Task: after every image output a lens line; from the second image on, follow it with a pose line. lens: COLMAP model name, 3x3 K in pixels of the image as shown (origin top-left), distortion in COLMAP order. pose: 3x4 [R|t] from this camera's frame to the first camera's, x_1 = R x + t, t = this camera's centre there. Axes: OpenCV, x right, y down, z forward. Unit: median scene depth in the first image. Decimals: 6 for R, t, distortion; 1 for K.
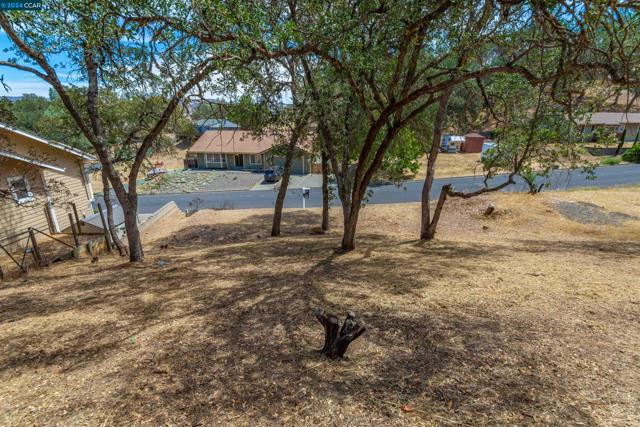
lens RADIAL K [[281.5, 0, 320.0], [0, 281.5, 213.5], [0, 0, 1]] dist [-0.011789, 0.008929]
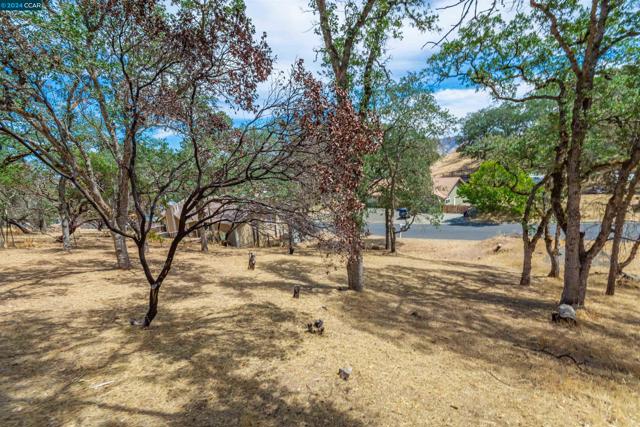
lens RADIAL K [[281.5, 0, 320.0], [0, 281.5, 213.5], [0, 0, 1]] dist [-0.011789, 0.008929]
pose [[0.778403, 0.035448, -0.626764, 0.349372], [-0.104933, 0.991705, -0.074233, 0.005233], [0.618933, 0.123551, 0.775665, -0.275838]]
